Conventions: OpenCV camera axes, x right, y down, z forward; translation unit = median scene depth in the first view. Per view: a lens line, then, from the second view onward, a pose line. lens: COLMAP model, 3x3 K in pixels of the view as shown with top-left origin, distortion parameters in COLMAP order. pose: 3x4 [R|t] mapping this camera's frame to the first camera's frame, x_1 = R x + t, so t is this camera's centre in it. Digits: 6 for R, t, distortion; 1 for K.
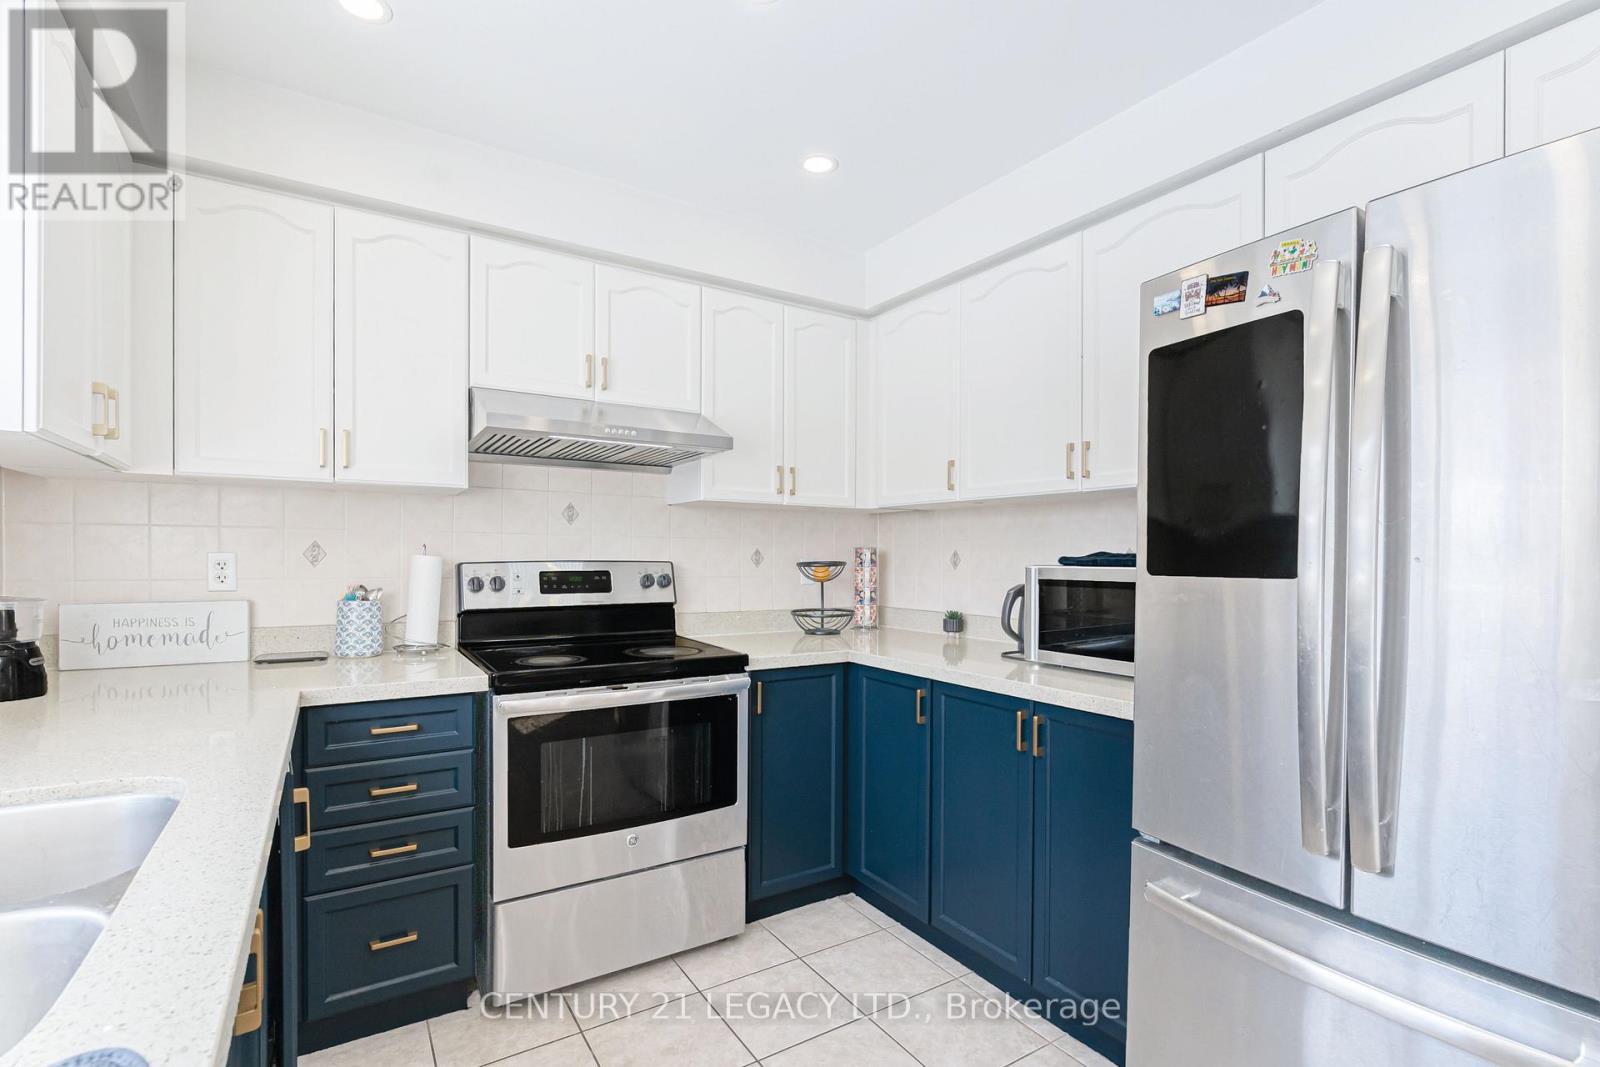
lens RADIAL K [[730.2, 0, 800.2], [0, 730.2, 560.7], [0, 0, 1]] dist [-0.012059, 0.007992]
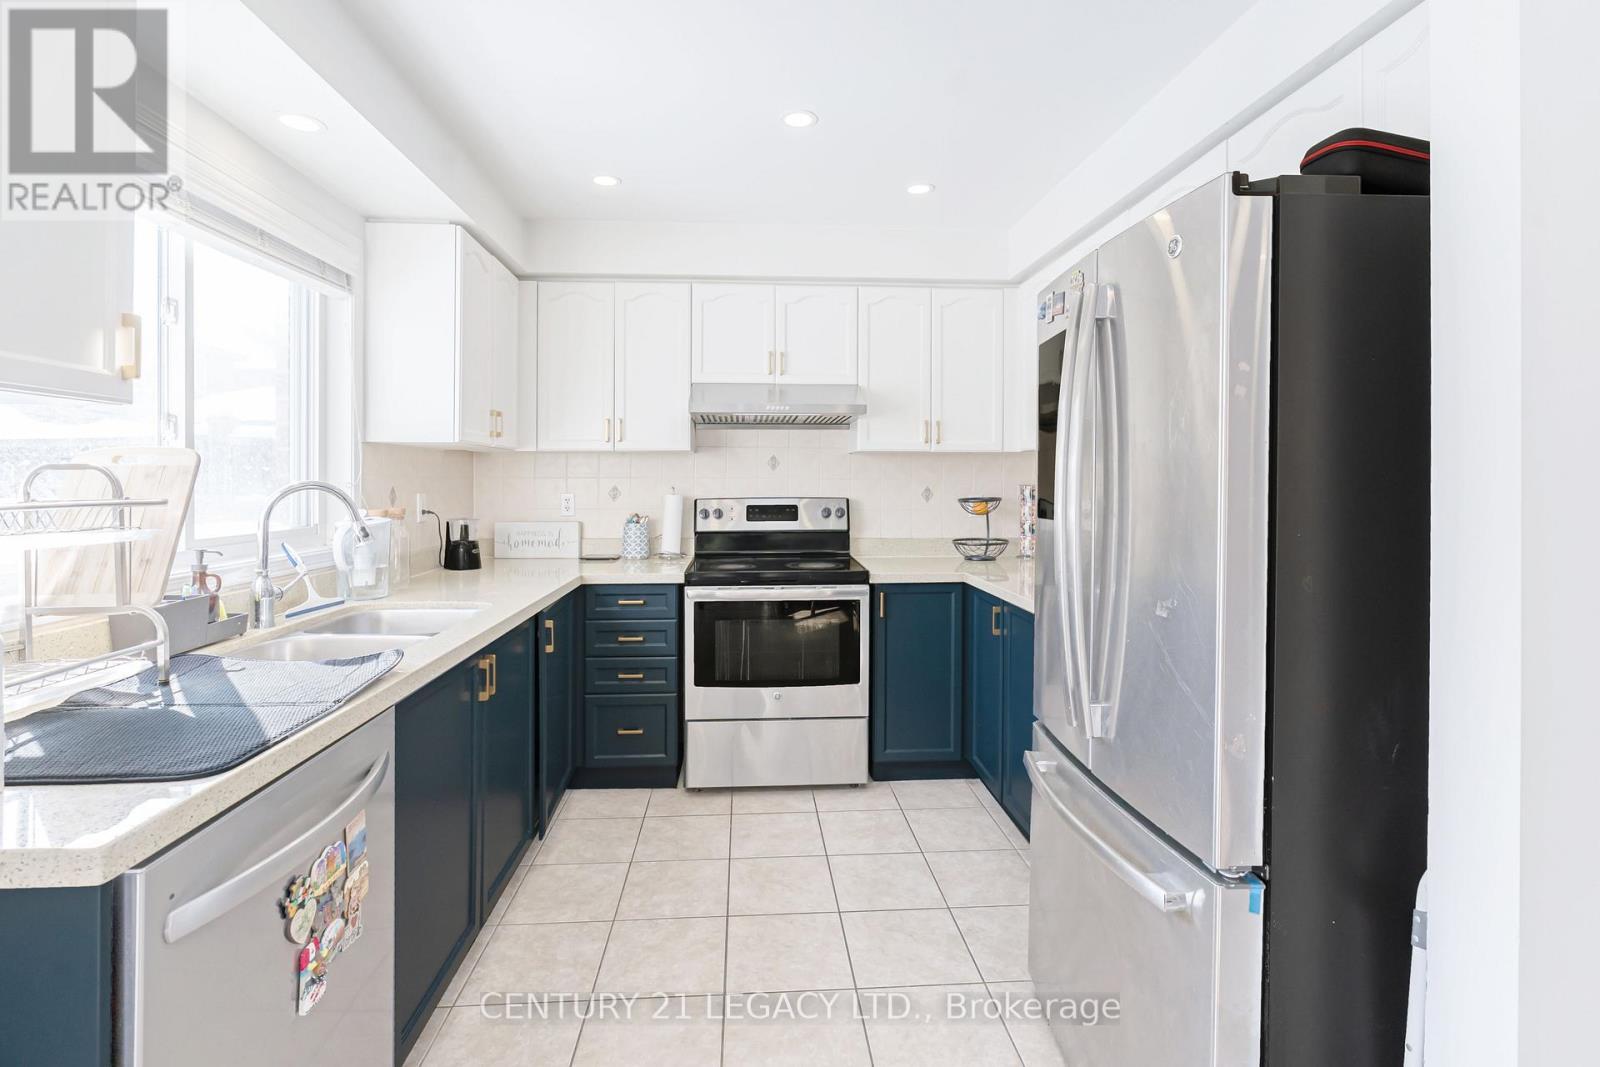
lens RADIAL K [[731.3, 0, 801.5], [0, 731.3, 478.8], [0, 0, 1]] dist [-0.003044, 0.000116]
pose [[0.881874, -0.007208, -0.471431, 0.444847], [0.001489, 0.999921, -0.012502, -0.020473], [0.471484, 0.010323, 0.881814, -0.219233]]
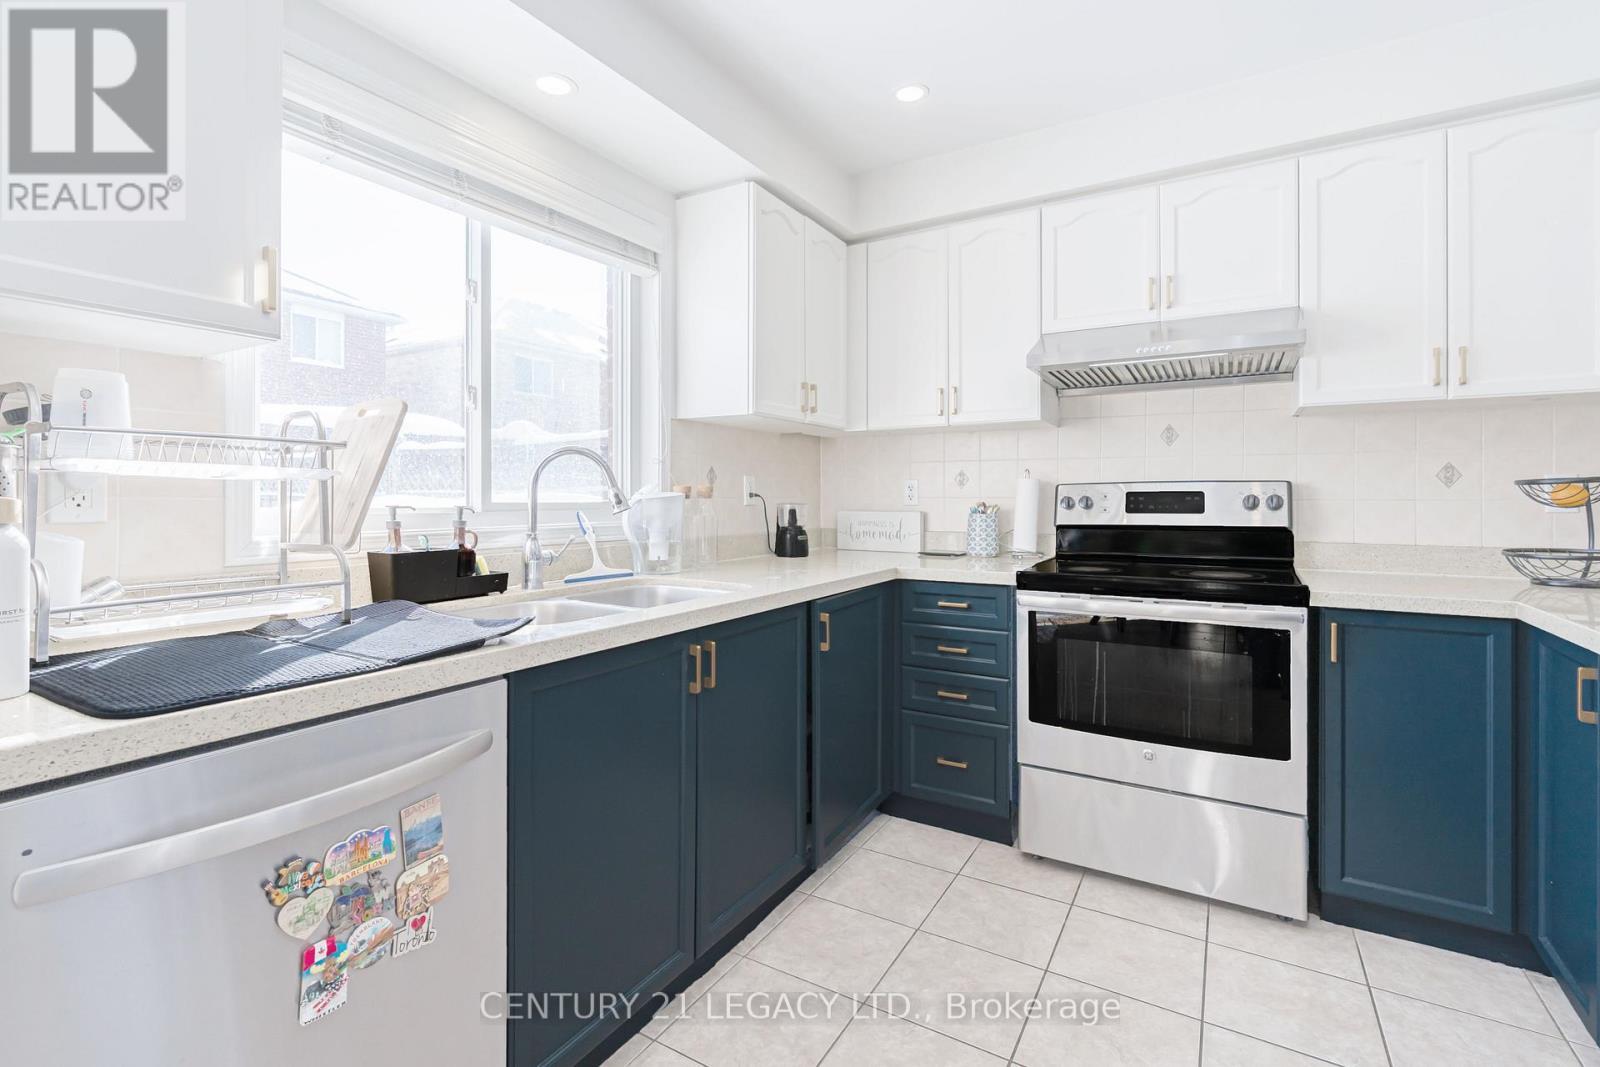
lens RADIAL K [[734.7, 0, 801.6], [0, 734.7, 491.8], [0, 0, 1]] dist [-0.000529, 0.001045]
pose [[0.453146, -0.013652, -0.891332, 0.418352], [-0.001732, 0.999867, -0.016195, 0.036020], [0.891435, 0.008882, 0.453062, 0.106369]]
